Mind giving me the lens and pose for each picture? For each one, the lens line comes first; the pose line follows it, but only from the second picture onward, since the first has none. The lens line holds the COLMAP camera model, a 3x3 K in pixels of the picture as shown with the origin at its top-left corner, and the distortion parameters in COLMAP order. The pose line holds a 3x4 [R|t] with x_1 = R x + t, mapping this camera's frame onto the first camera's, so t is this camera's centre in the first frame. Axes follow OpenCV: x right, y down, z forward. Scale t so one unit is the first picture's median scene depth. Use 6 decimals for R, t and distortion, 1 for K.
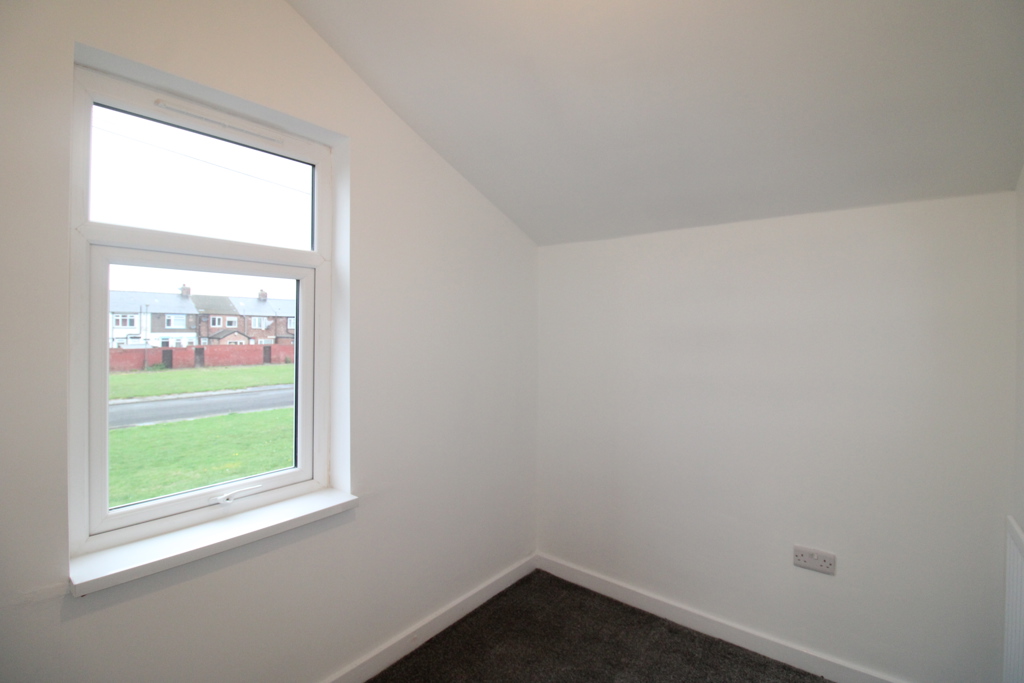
lens RADIAL K [[472.3, 0, 513.0], [0, 472.3, 329.7], [0, 0, 1]] dist [0.001242, -0.015689]
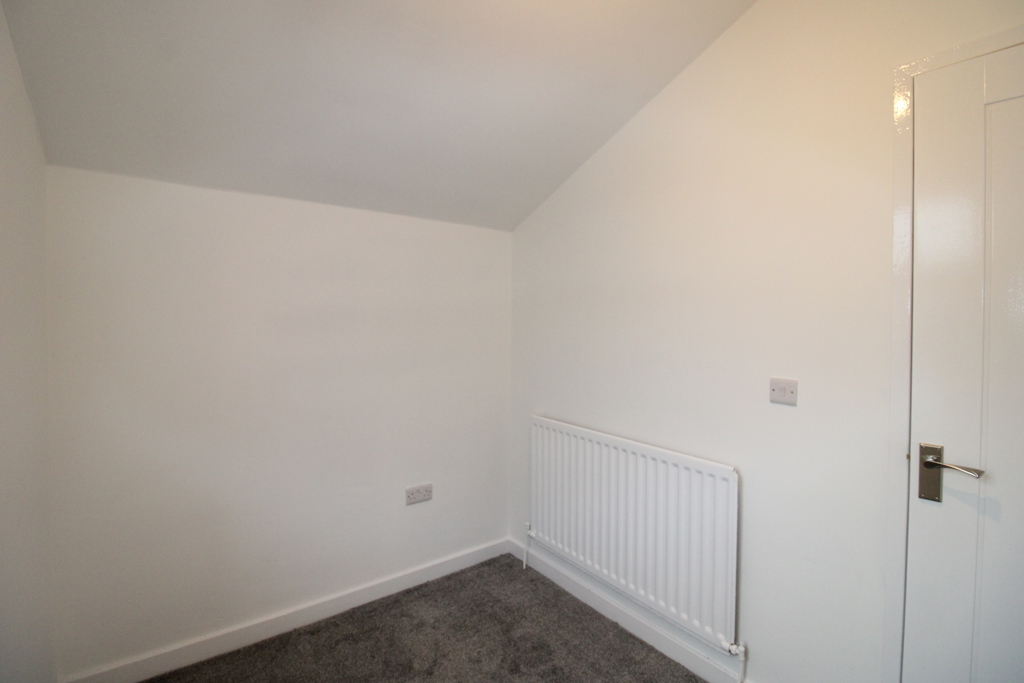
lens RADIAL K [[472.3, 0, 513.0], [0, 472.3, 329.7], [0, 0, 1]] dist [0.001242, -0.015689]
pose [[0.255108, -0.026520, 0.966549, -0.493407], [-0.005500, 0.999568, 0.028878, 0.011369], [-0.966897, -0.012683, 0.254852, 0.427401]]
